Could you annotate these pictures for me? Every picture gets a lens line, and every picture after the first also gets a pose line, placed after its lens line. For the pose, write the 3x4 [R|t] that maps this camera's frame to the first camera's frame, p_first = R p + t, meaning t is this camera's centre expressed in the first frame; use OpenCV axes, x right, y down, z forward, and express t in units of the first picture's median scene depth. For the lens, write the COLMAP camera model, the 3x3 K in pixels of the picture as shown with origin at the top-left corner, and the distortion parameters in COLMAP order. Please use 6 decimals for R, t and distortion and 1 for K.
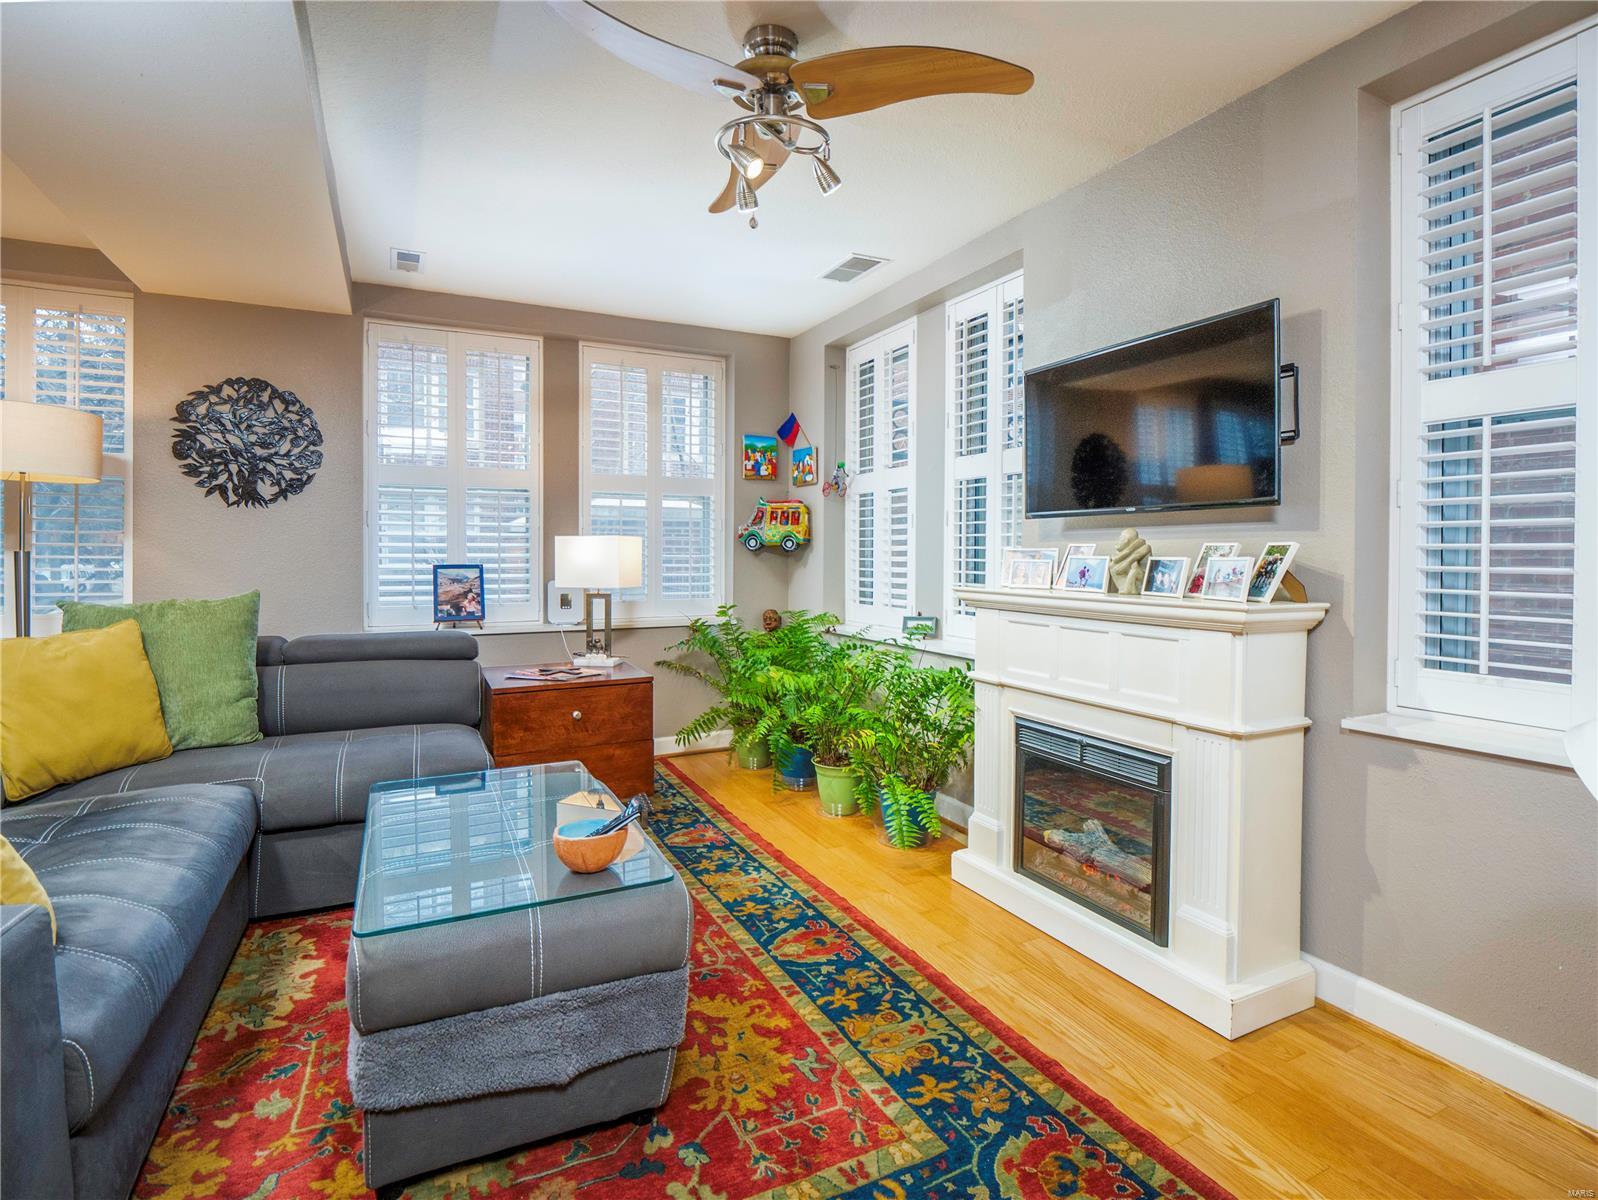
lens RADIAL K [[805.3, 0, 781.8], [0, 805.3, 559.4], [0, 0, 1]] dist [0.001813, -0.000043]
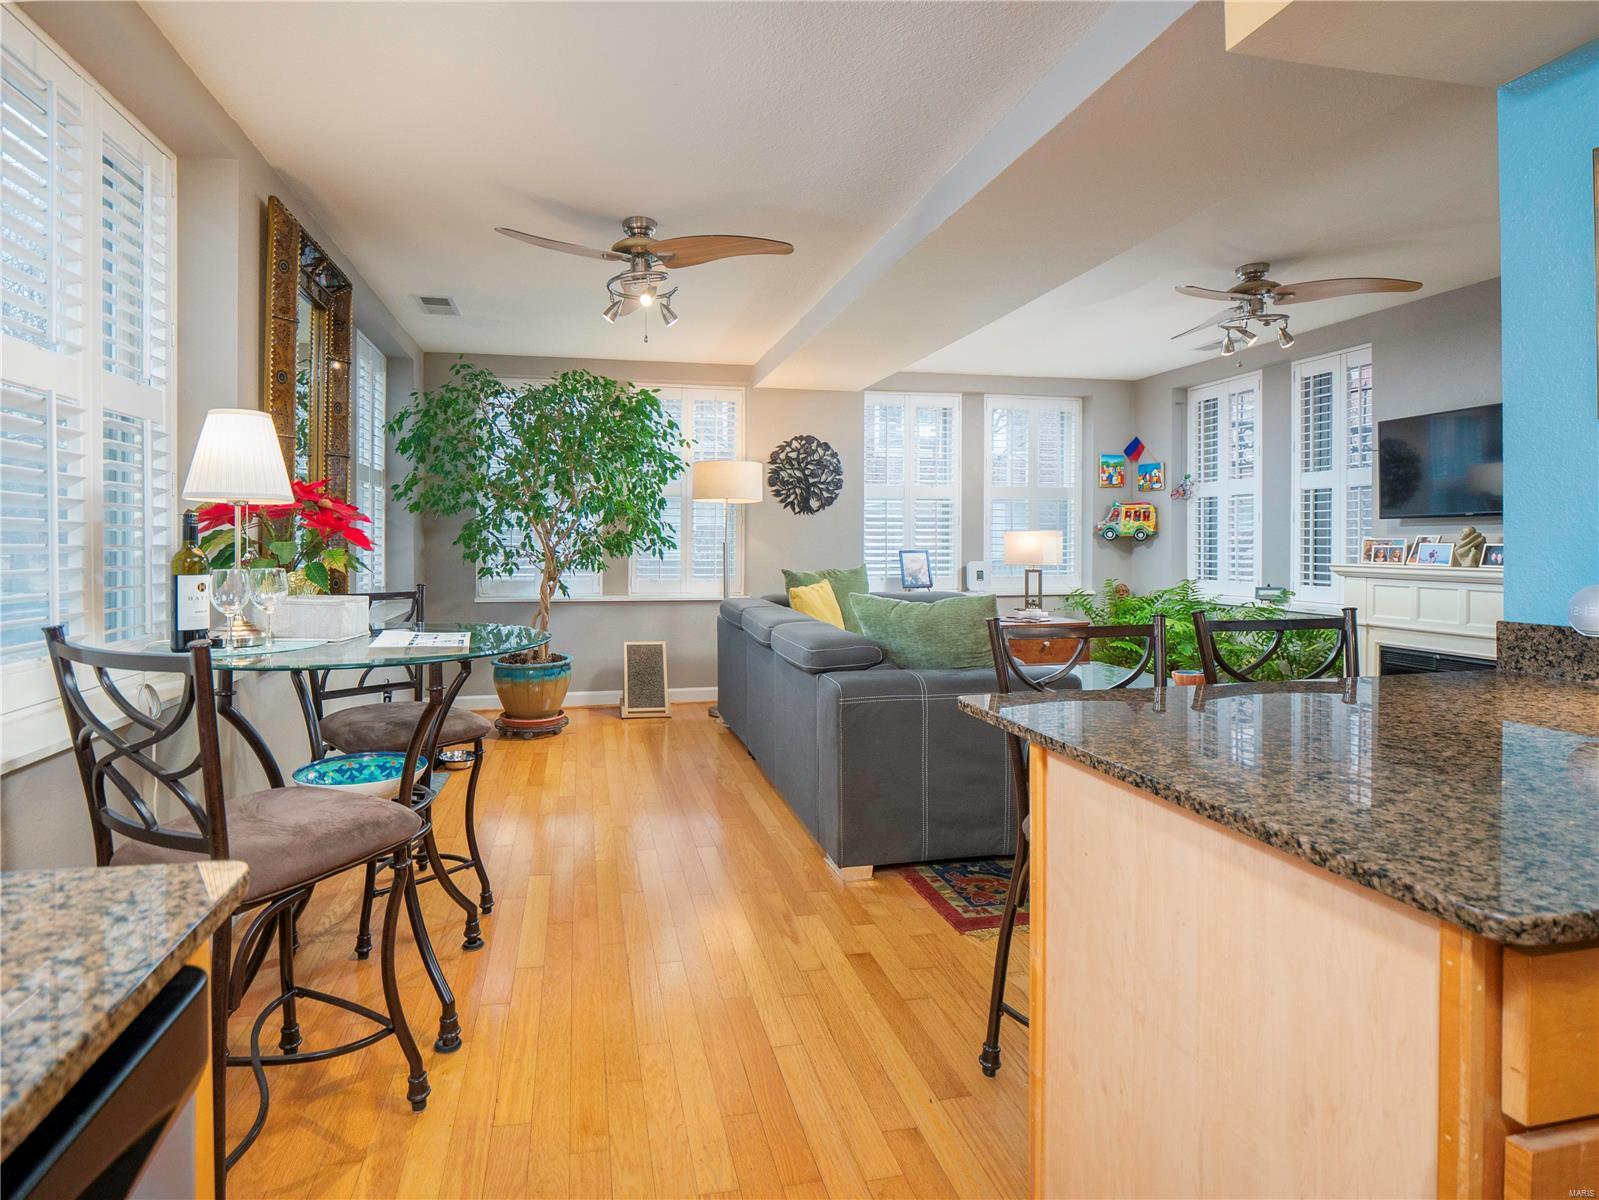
lens RADIAL K [[826.8, 0, 727.4], [0, 826.8, 545.0], [0, 0, 1]] dist [-0.001481, -0.001218]
pose [[0.968249, -0.002790, -0.249972, -0.388395], [0.001997, 0.999992, -0.003425, 0.001100], [0.249980, 0.002817, 0.968247, -0.631863]]
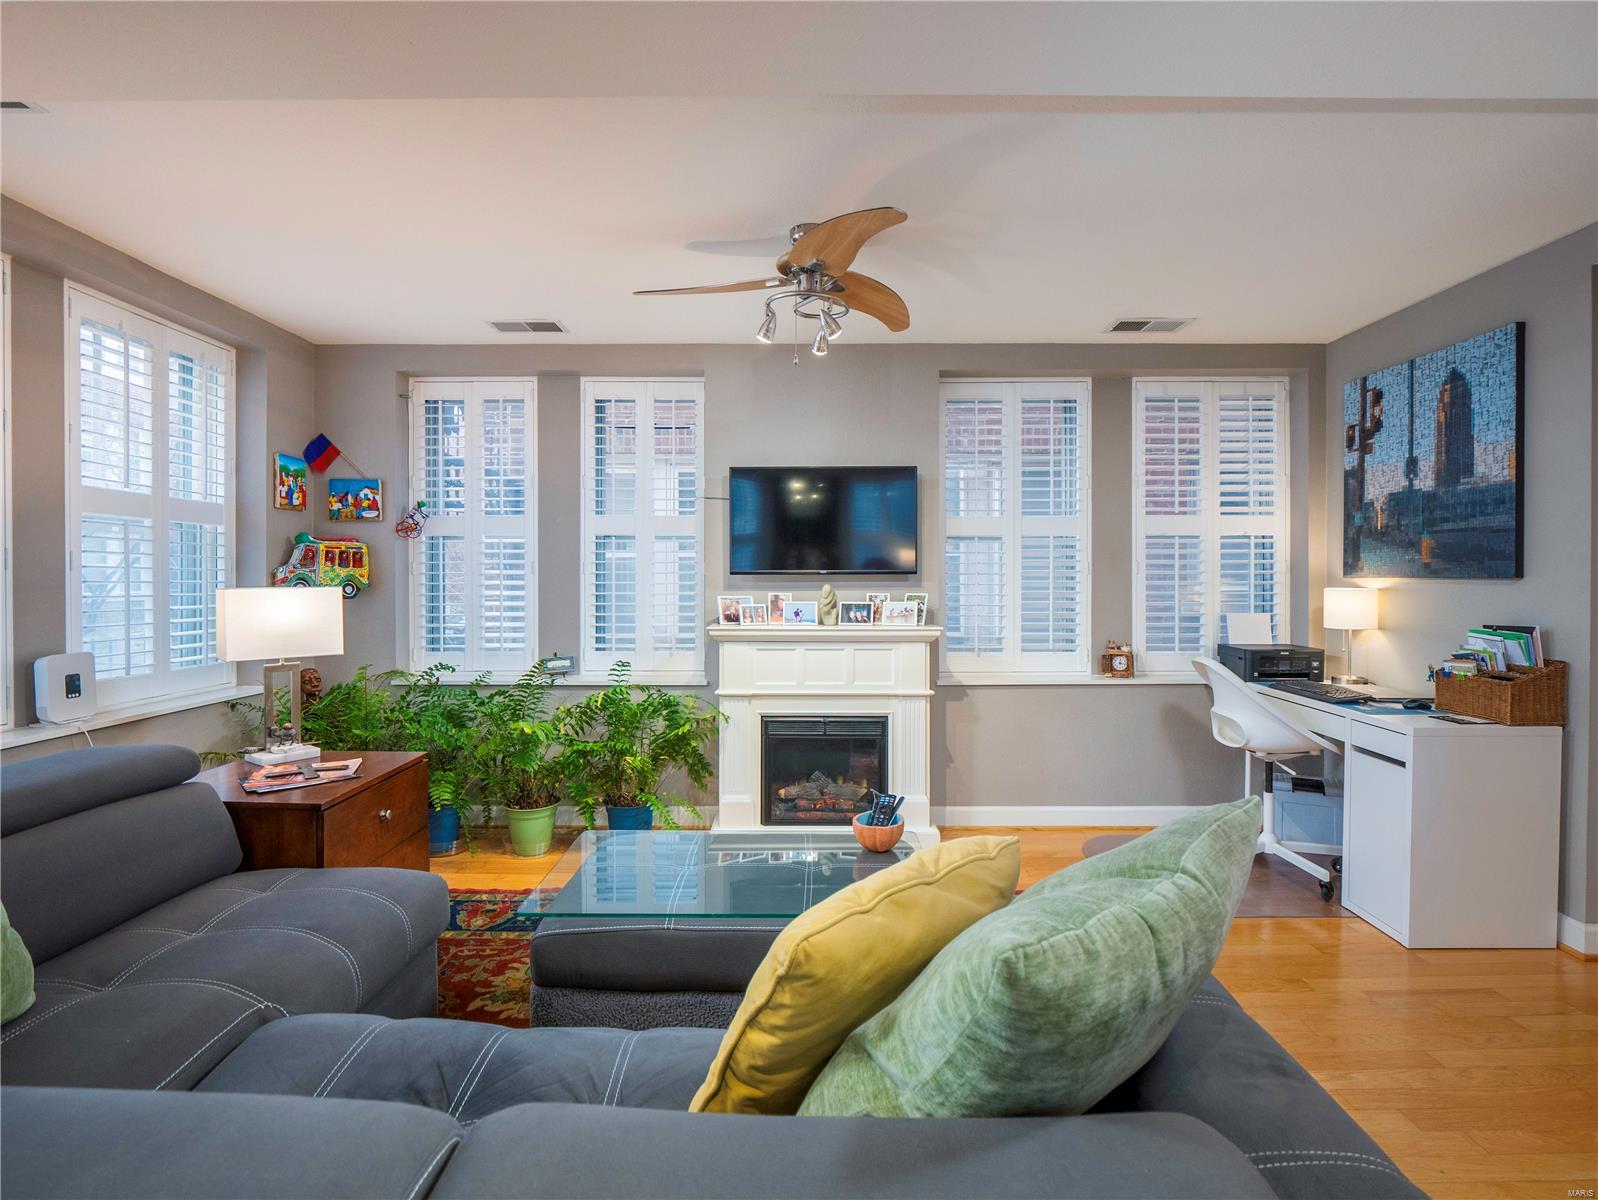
lens RADIAL K [[798.2, 0, 802.2], [0, 798.2, 585.6], [0, 0, 1]] dist [0.000442, -0.000423]
pose [[0.431716, -0.012441, 0.901924, -0.678370], [0.007865, 0.999919, 0.010028, -0.034528], [-0.901975, 0.002764, 0.431779, 0.242075]]
